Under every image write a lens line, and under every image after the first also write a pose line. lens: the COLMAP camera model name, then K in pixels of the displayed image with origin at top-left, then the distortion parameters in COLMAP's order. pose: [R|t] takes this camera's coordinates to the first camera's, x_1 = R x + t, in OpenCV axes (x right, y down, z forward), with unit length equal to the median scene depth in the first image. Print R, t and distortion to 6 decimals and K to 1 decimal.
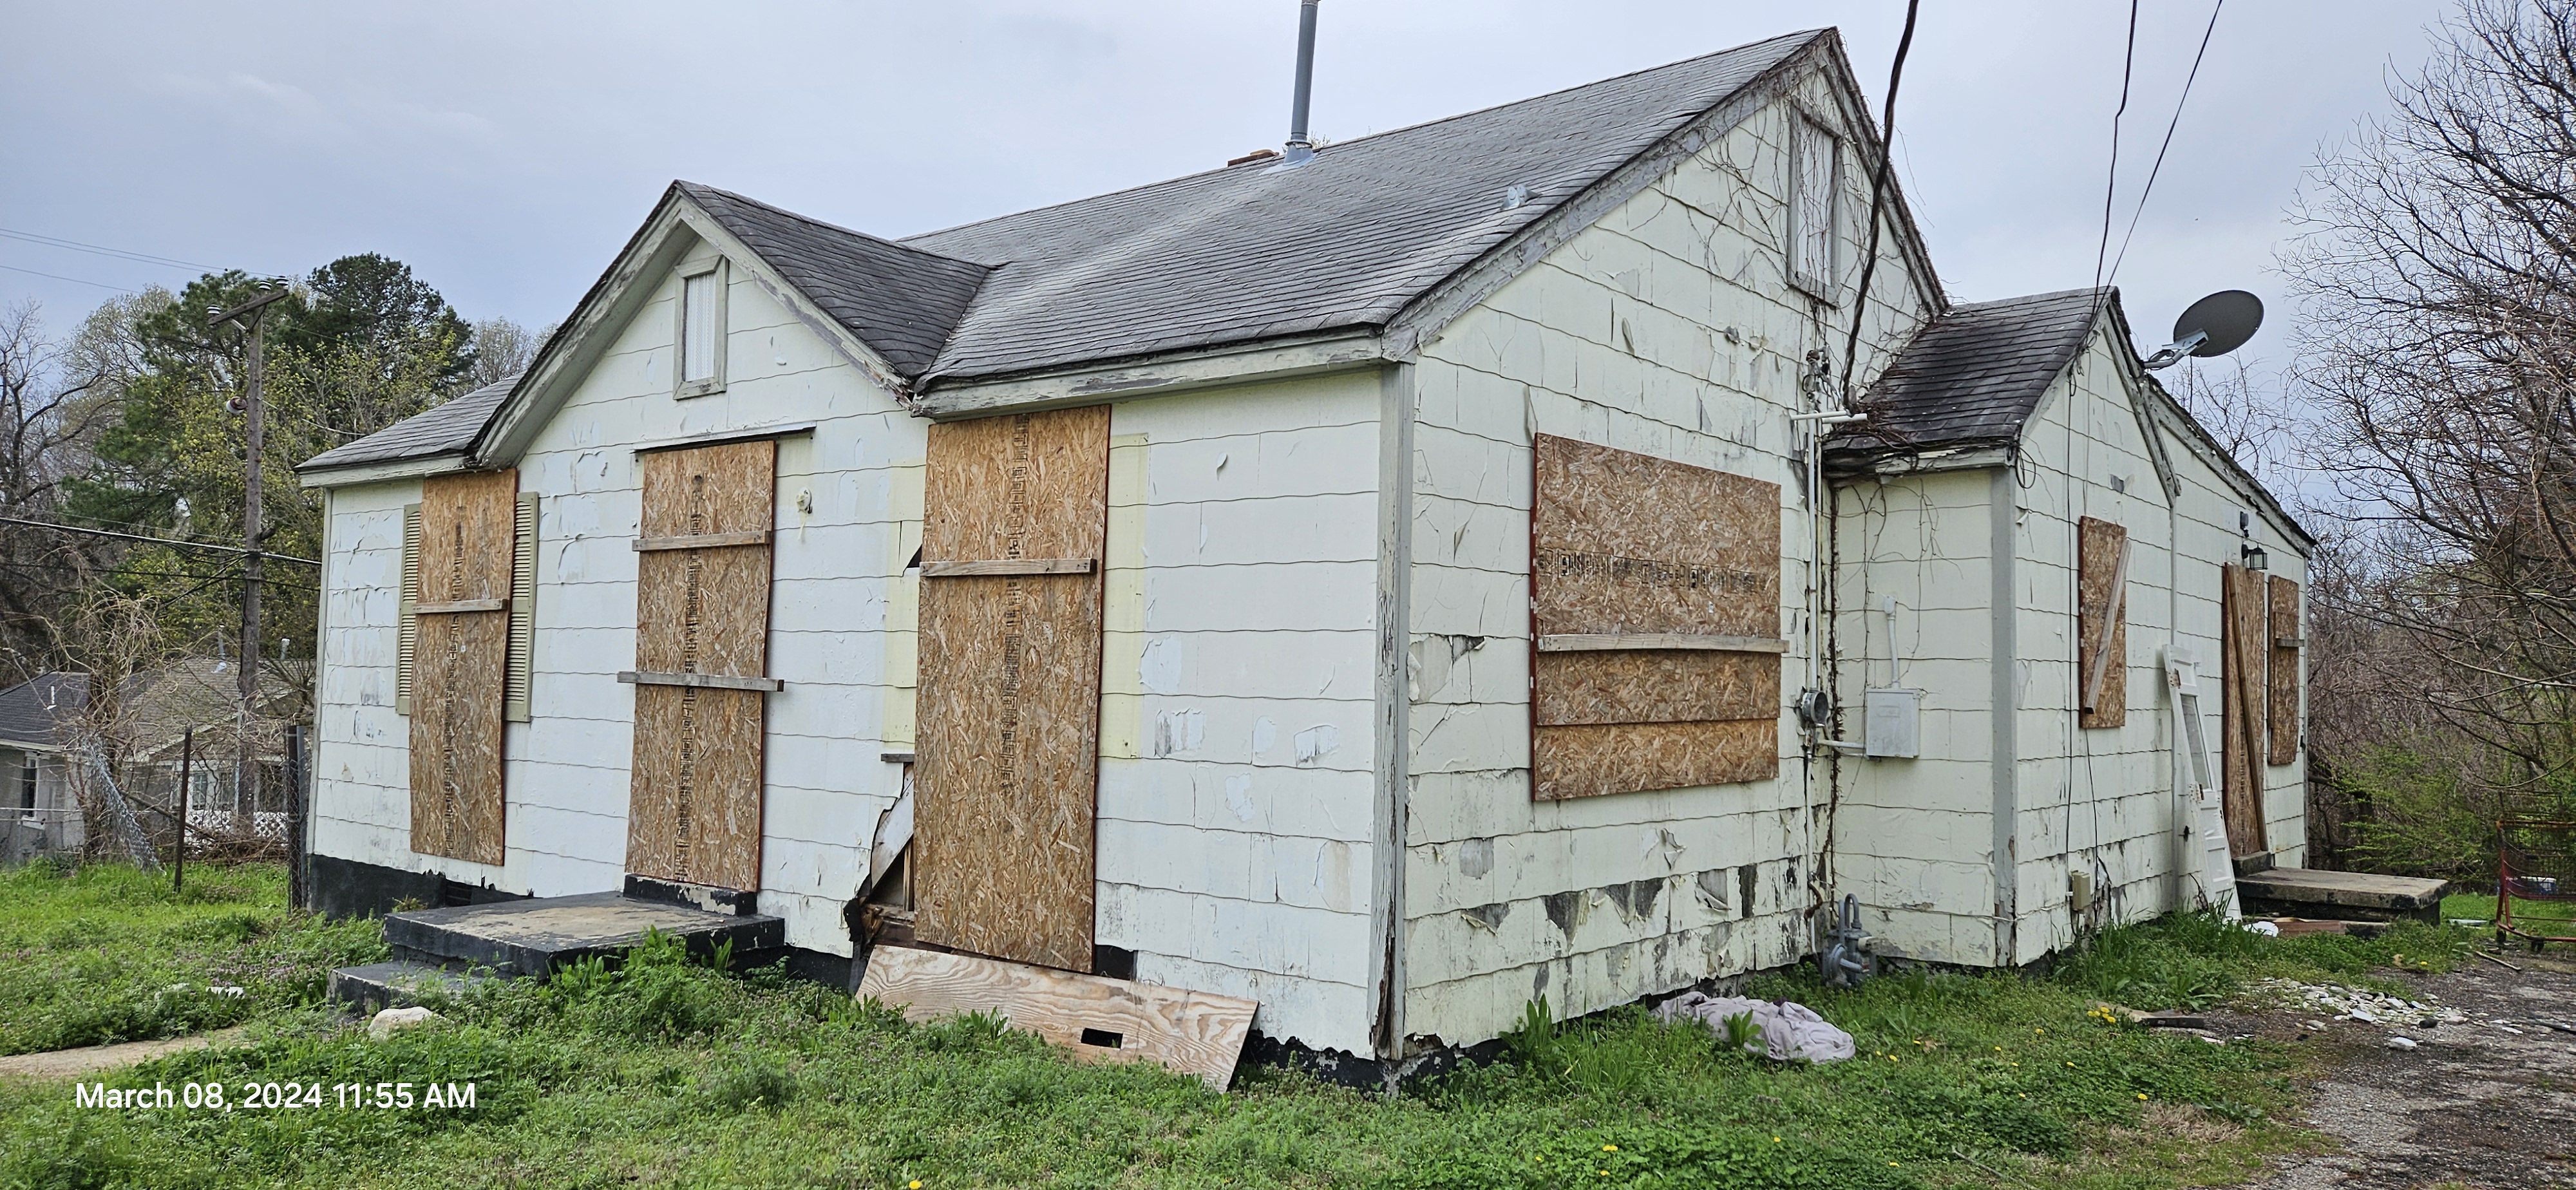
lens RADIAL K [[1728.6, 0, 1291.2], [0, 1728.6, 588.4], [0, 0, 1]] dist [0.066310, -0.004351]
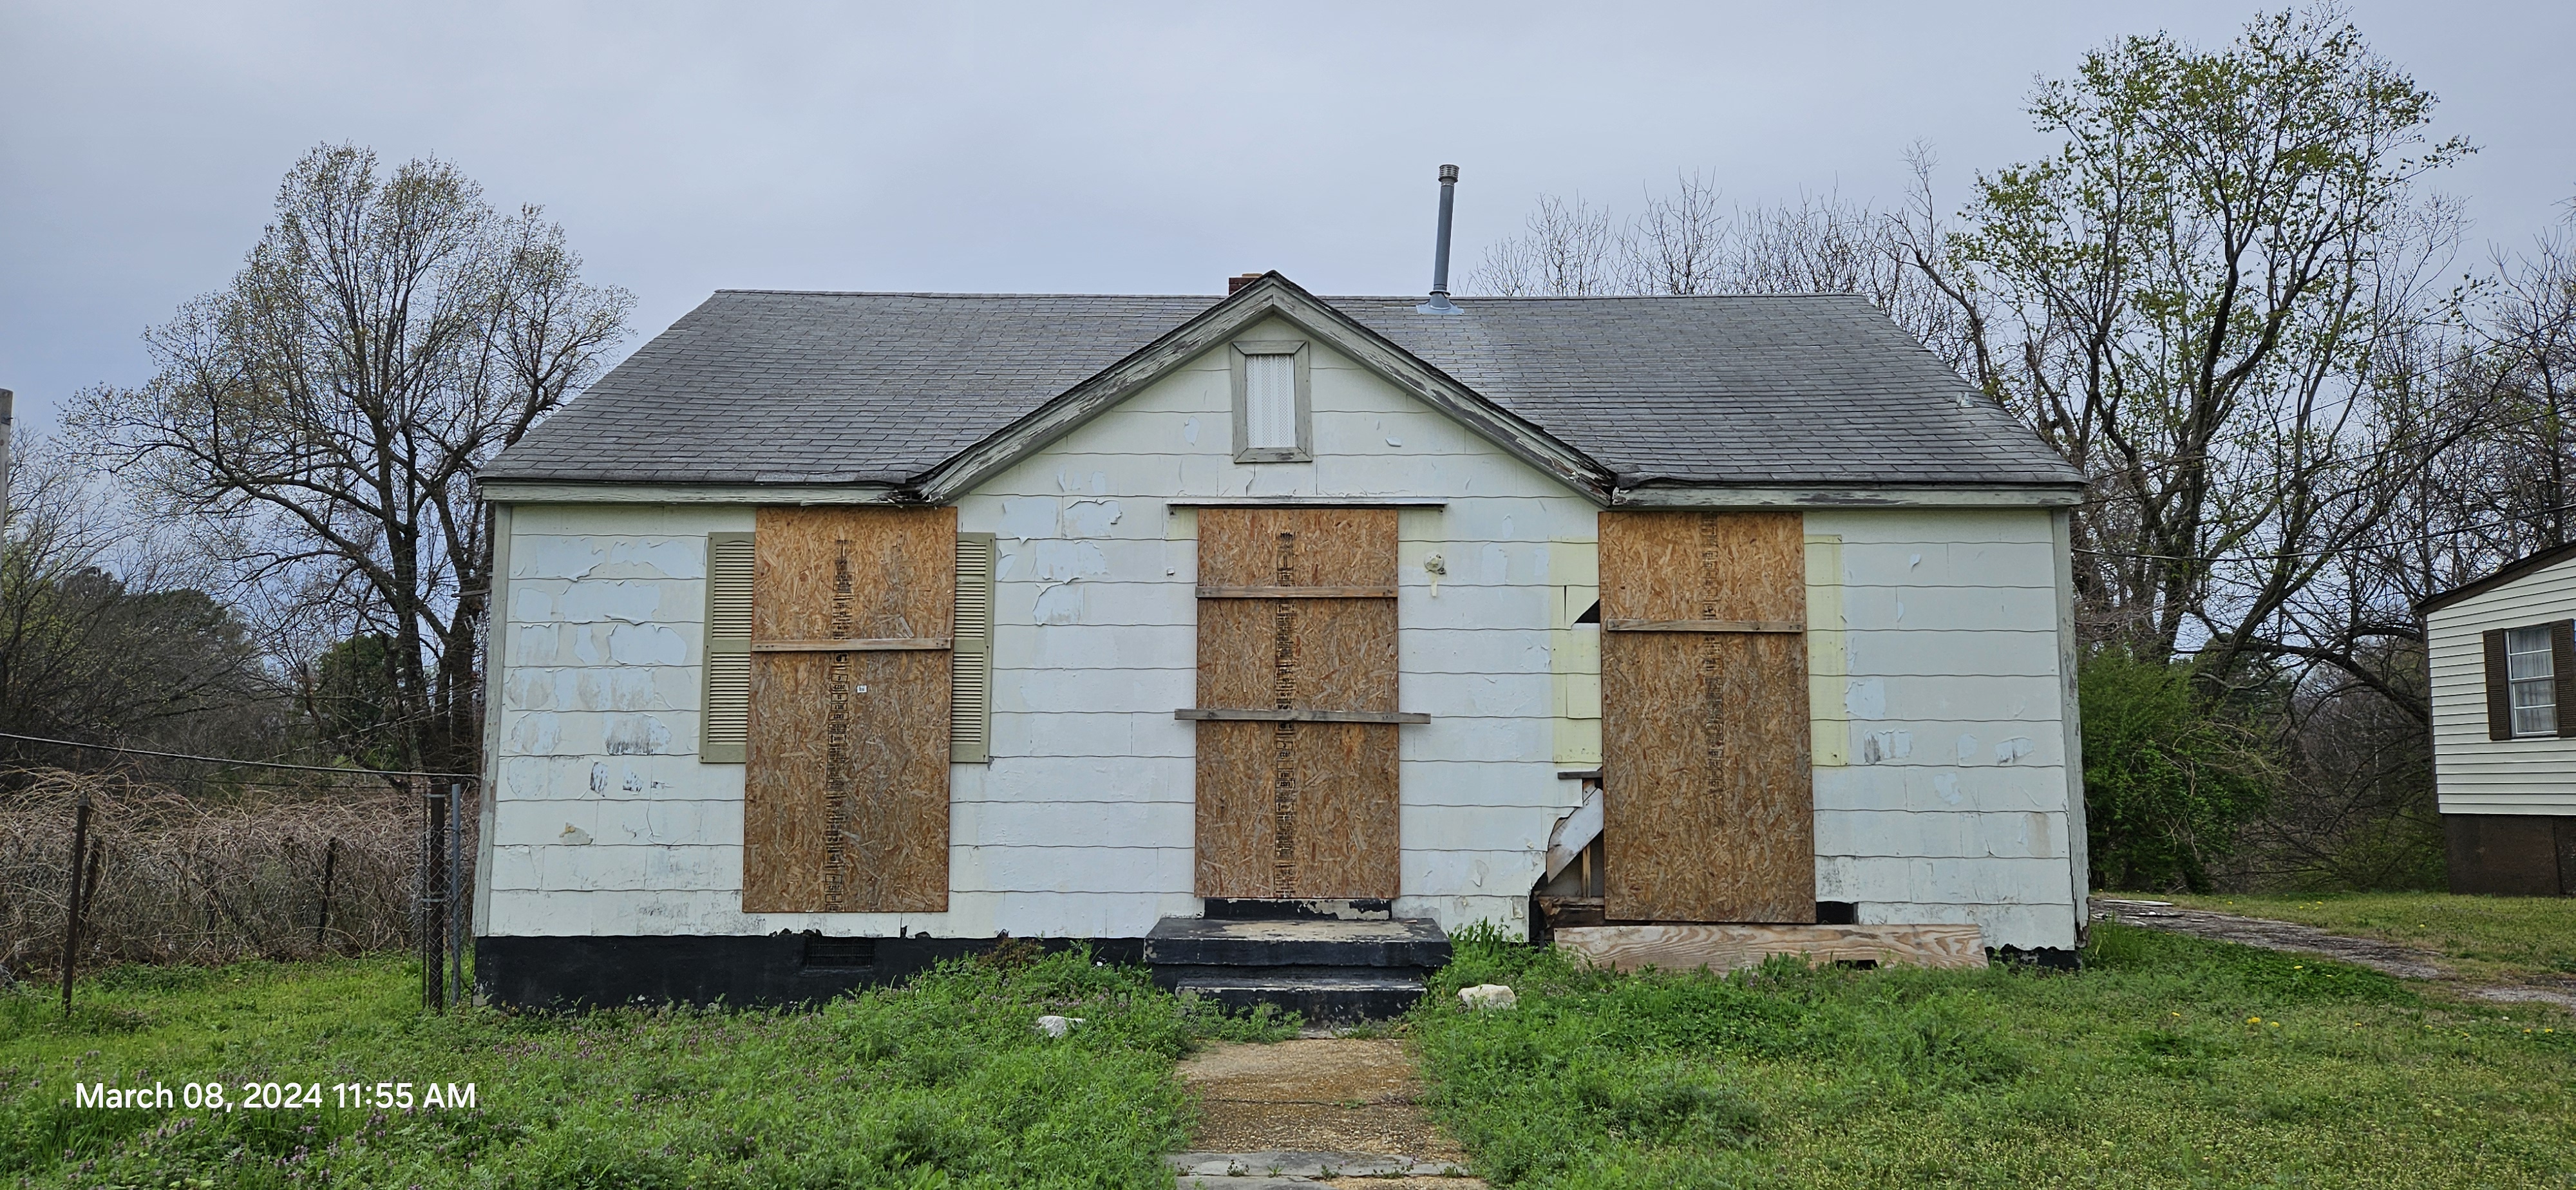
lens RADIAL K [[1728.6, 0, 1292.6], [0, 1728.6, 594.5], [0, 0, 1]] dist [0.066310, -0.004351]
pose [[0.781796, 0.051515, 0.621402, -1.179325], [-0.019384, 0.998108, -0.058357, 0.044948], [-0.623233, 0.033578, 0.781315, 0.150702]]
